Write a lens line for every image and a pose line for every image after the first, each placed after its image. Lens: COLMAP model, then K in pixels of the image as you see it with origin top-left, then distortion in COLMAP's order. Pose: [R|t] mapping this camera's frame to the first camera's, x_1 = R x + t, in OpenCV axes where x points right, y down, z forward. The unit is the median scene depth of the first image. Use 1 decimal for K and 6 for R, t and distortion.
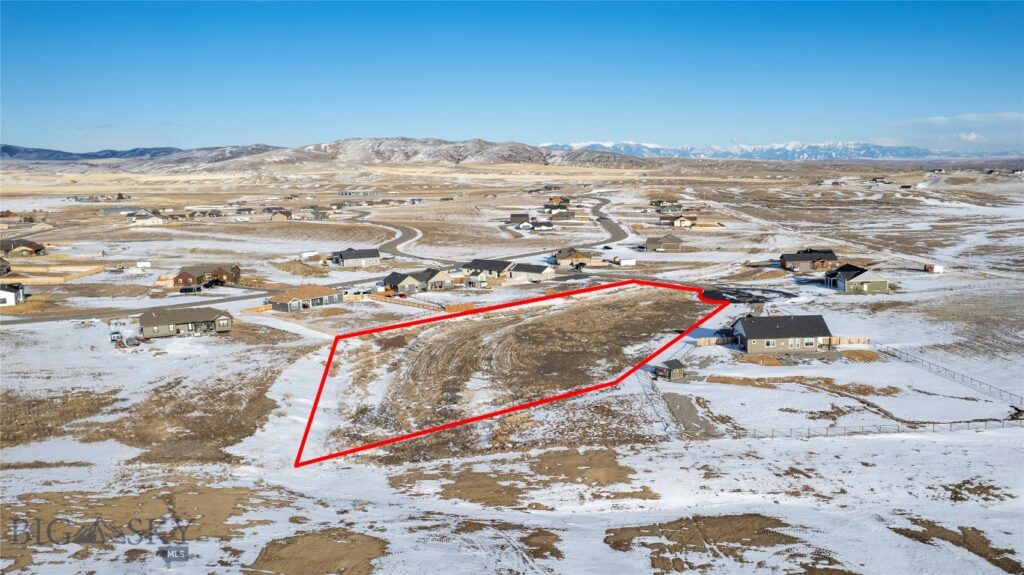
lens RADIAL K [[817.2, 0, 561.4], [0, 817.2, 288.0], [0, 0, 1]] dist [-0.077366, 0.053369]
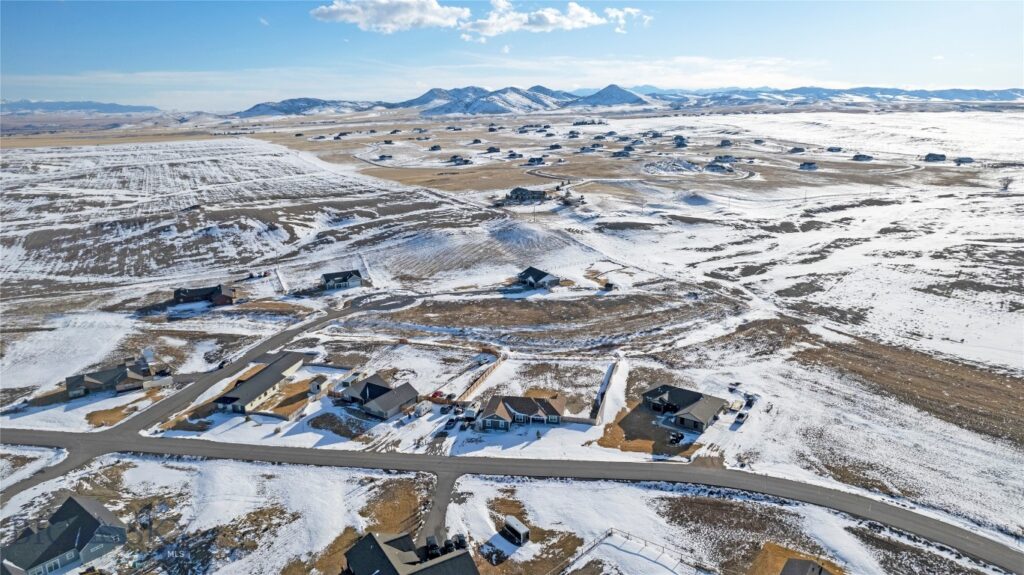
lens RADIAL K [[652.9, 0, 512.0], [0, 652.9, 287.5], [0, 0, 1]] dist [-0.076491, 0.065105]
pose [[-0.435929, -0.211713, 0.874725, -1.305956], [0.151917, 0.940680, 0.303386, -0.483868], [-0.887067, 0.265140, -0.377906, 1.765348]]
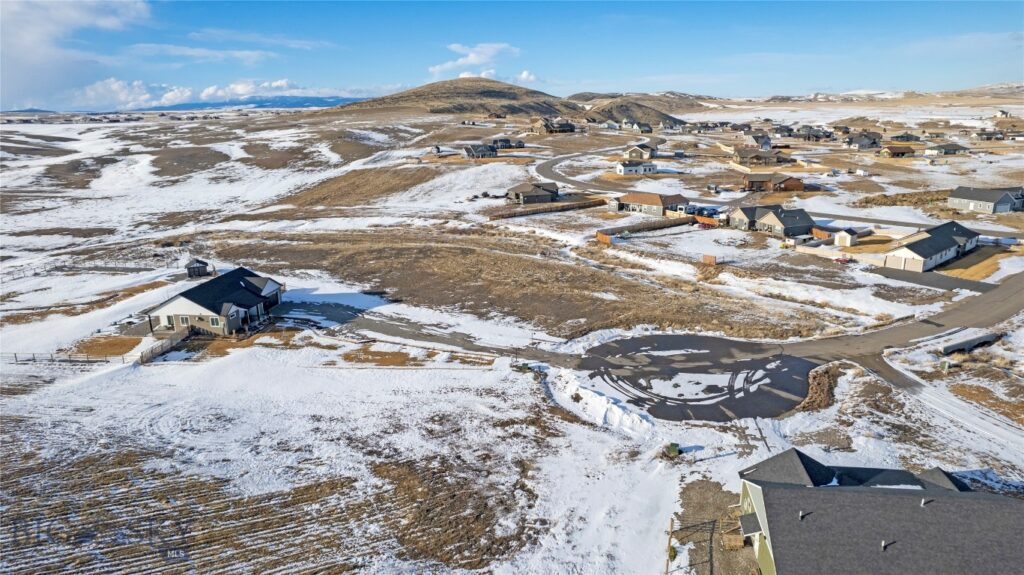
lens RADIAL K [[652.9, 0, 512.0], [0, 652.9, 287.5], [0, 0, 1]] dist [-0.076491, 0.065105]
pose [[-0.186575, 0.283496, -0.940649, 0.789097], [-0.117221, 0.944197, 0.307816, -0.178660], [0.975423, 0.167694, -0.142932, 1.359633]]
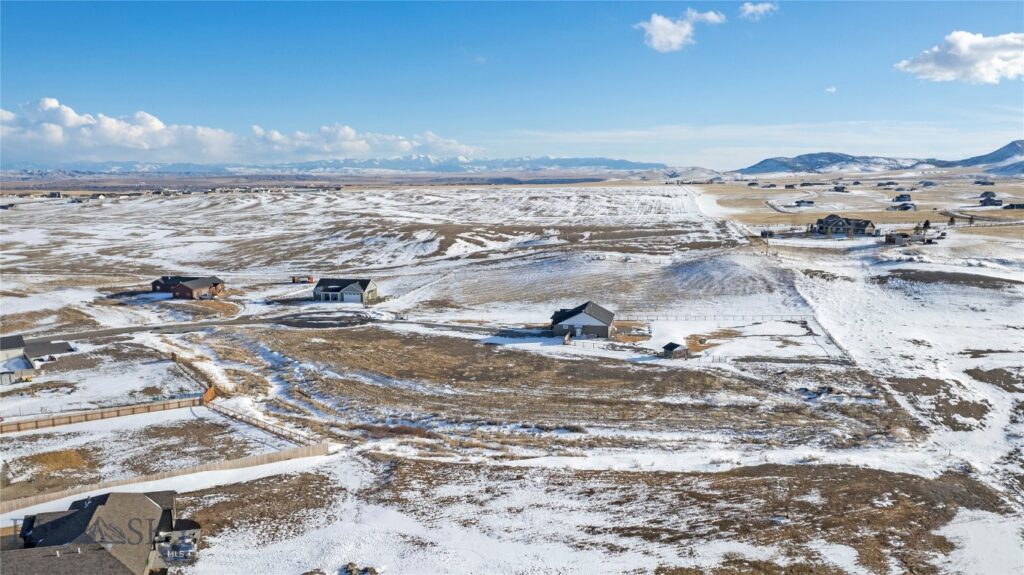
lens RADIAL K [[843.1, 0, 512.0], [0, 843.1, 287.5], [0, 0, 1]] dist [-0.057016, -0.001988]
pose [[0.222191, -0.106463, 0.969173, -0.942239], [0.137157, 0.987549, 0.077037, -0.101246], [-0.965308, 0.115812, 0.234027, 0.809074]]
